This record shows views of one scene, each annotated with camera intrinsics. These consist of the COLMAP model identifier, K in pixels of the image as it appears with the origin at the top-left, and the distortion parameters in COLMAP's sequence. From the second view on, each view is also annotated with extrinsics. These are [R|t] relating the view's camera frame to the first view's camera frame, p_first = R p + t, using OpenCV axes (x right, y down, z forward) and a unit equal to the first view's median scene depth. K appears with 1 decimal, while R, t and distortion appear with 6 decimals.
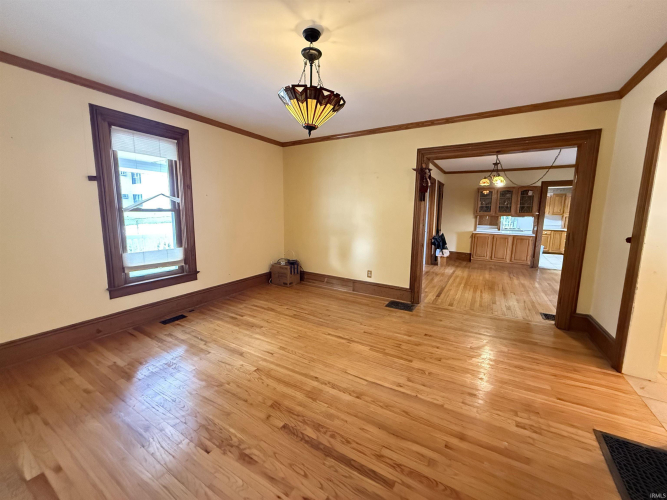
lens RADIAL K [[266.1, 0, 332.4], [0, 266.1, 250.0], [0, 0, 1]] dist [0.000160, -0.000353]
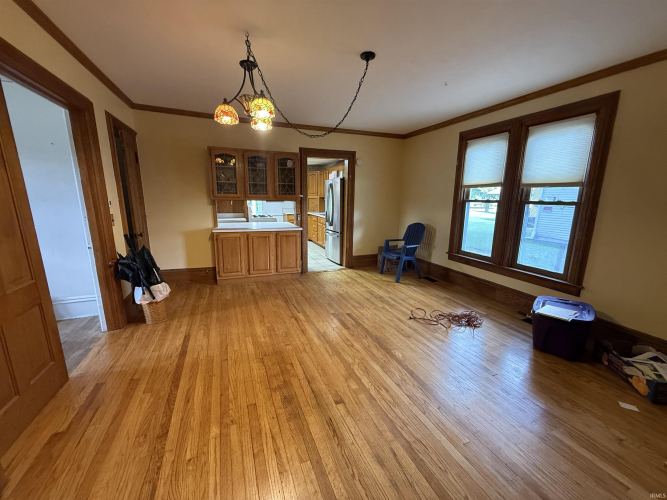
lens RADIAL K [[266.1, 0, 332.4], [0, 266.1, 250.0], [0, 0, 1]] dist [0.000160, -0.000353]
pose [[0.602611, -0.161152, 0.781595, 0.560020], [0.105921, 0.986885, 0.121815, -0.157077], [-0.790975, 0.009380, 0.611777, 1.087033]]
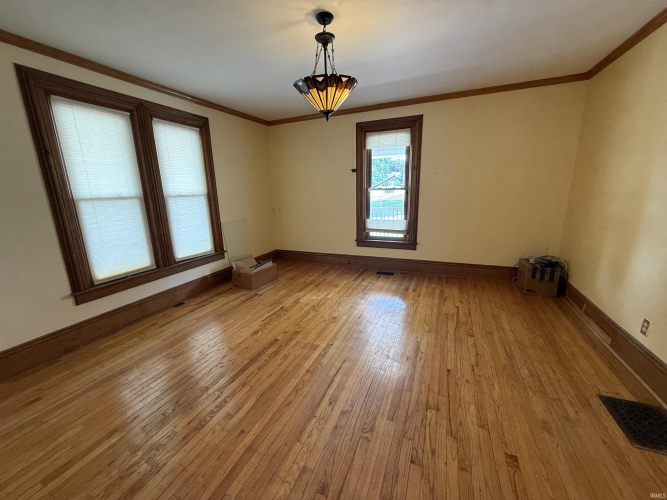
lens RADIAL K [[266.1, 0, 332.4], [0, 266.1, 250.0], [0, 0, 1]] dist [0.000160, -0.000353]
pose [[0.134009, 0.212895, -0.967842, 0.629157], [-0.115650, 0.973337, 0.198091, -0.084236], [0.984209, 0.085385, 0.155057, 0.539093]]
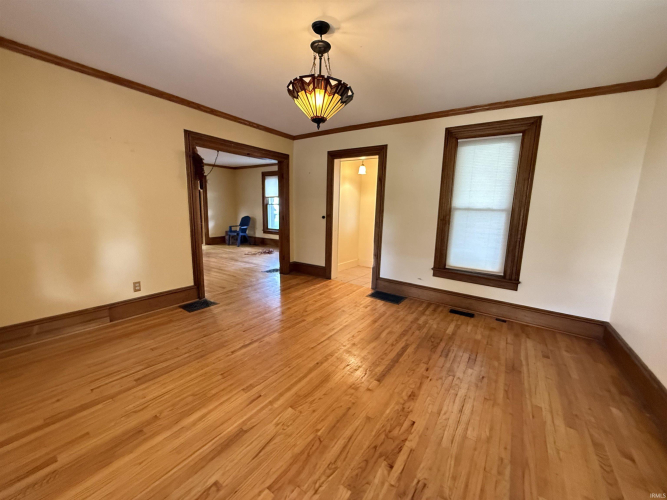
lens RADIAL K [[266.1, 0, 332.4], [0, 266.1, 250.0], [0, 0, 1]] dist [0.000160, -0.000353]
pose [[0.062601, -0.172657, 0.982991, -0.685579], [0.114019, 0.979711, 0.164820, -0.085365], [-0.991504, 0.101762, 0.081017, 0.547742]]
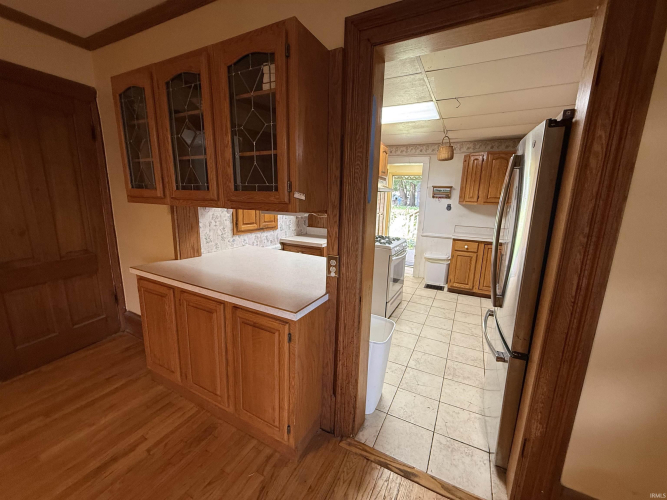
lens RADIAL K [[266.1, 0, 332.4], [0, 266.1, 250.0], [0, 0, 1]] dist [0.000160, -0.000353]
pose [[0.998221, 0.005046, 0.059404, 1.585008], [-0.008481, 0.998298, 0.057704, -0.229747], [-0.059012, -0.058105, 0.996565, 1.679074]]
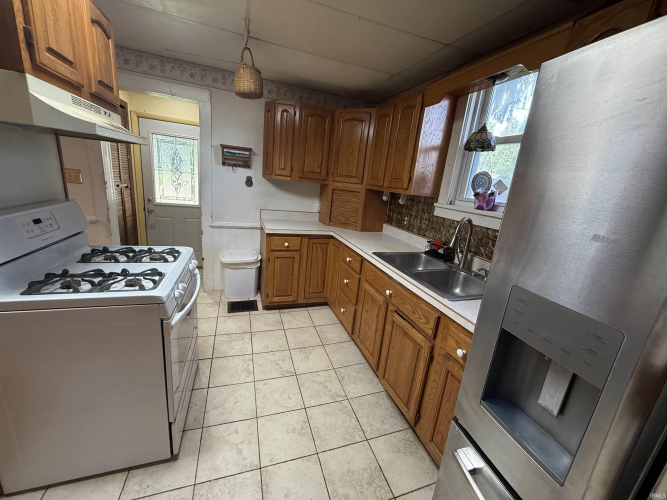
lens RADIAL K [[266.1, 0, 332.4], [0, 266.1, 250.0], [0, 0, 1]] dist [0.000160, -0.000353]
pose [[0.643402, -0.142590, 0.752132, 1.625829], [0.013575, 0.984471, 0.175024, -0.249227], [-0.765408, -0.102401, 0.635346, 1.823737]]
